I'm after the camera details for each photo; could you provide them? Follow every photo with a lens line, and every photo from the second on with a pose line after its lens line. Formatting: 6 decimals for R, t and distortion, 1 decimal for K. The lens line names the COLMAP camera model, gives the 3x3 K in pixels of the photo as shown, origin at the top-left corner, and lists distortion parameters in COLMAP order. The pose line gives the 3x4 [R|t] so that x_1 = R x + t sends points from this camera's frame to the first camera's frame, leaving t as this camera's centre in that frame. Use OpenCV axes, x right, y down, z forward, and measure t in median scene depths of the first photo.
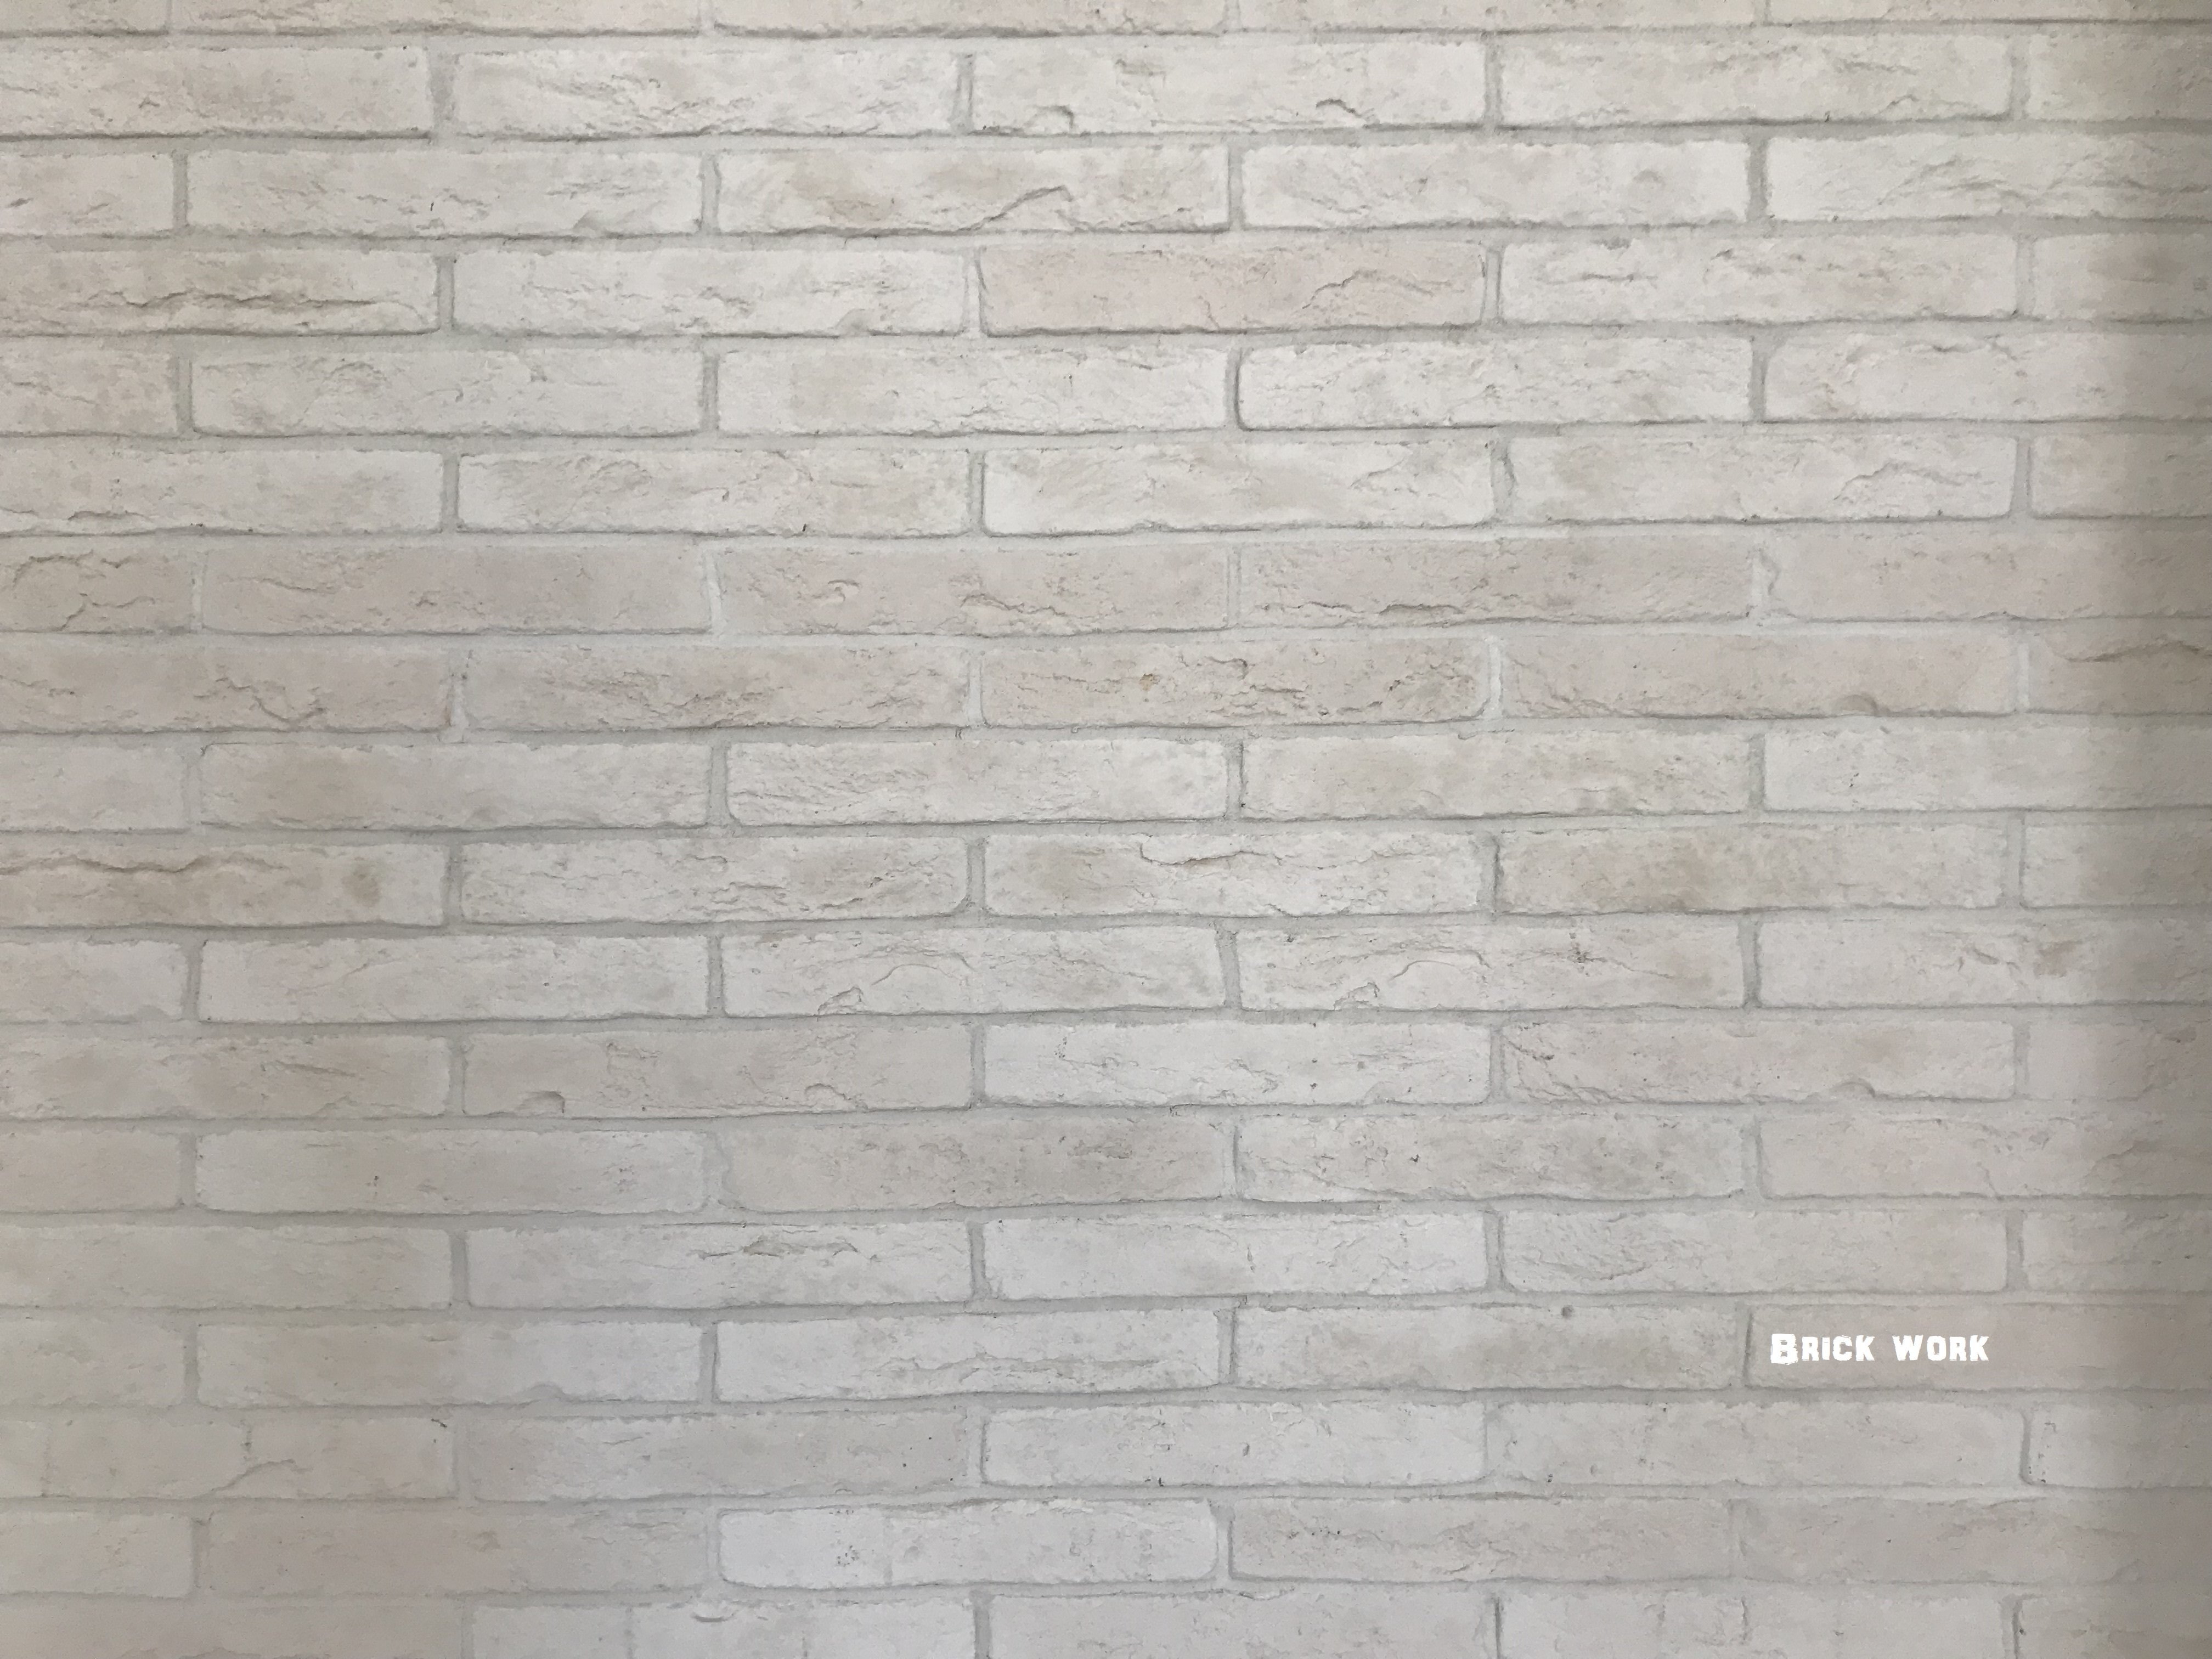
lens RADIAL K [[1802.6, 0, 1100.1], [0, 1802.6, 836.5], [0, 0, 1]] dist [0.007441, -0.021995]
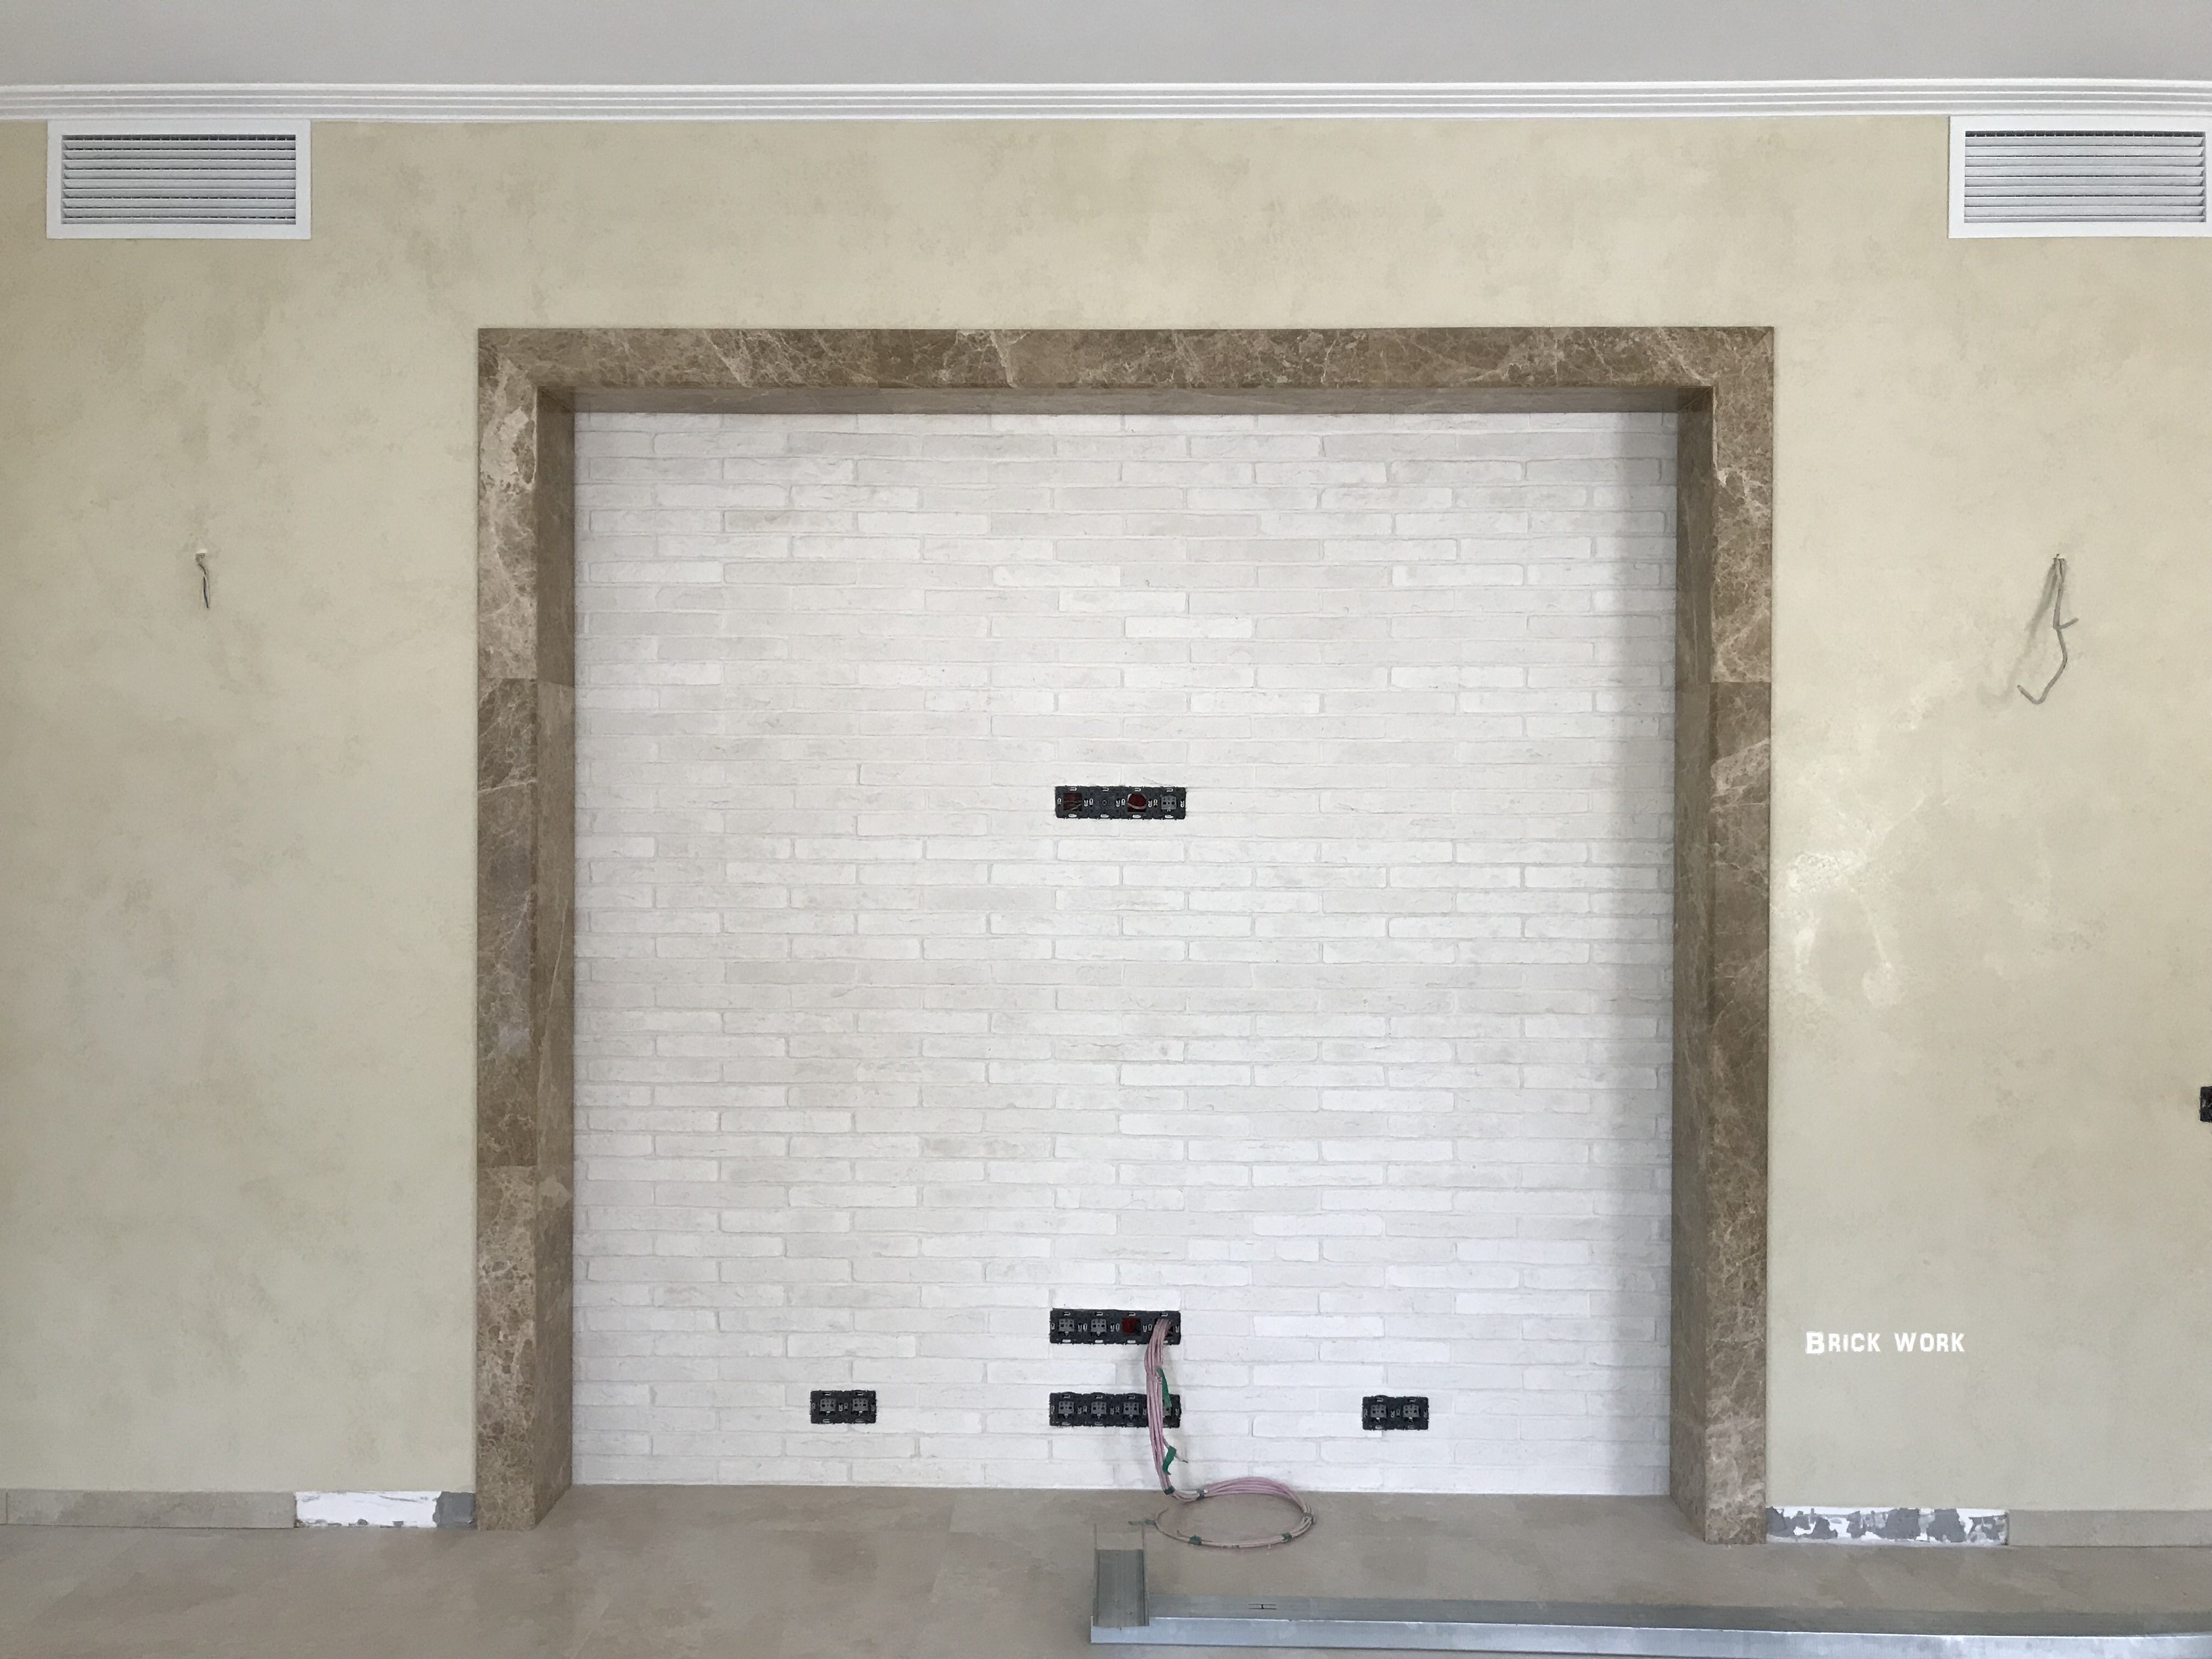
lens RADIAL K [[1802.6, 0, 1114.1], [0, 1802.6, 818.0], [0, 0, 1]] dist [0.007441, -0.021995]
pose [[0.997063, 0.006140, -0.076345, -0.220647], [-0.009072, 0.999232, -0.038108, -0.331373], [0.076053, 0.038688, 0.996353, -2.951706]]
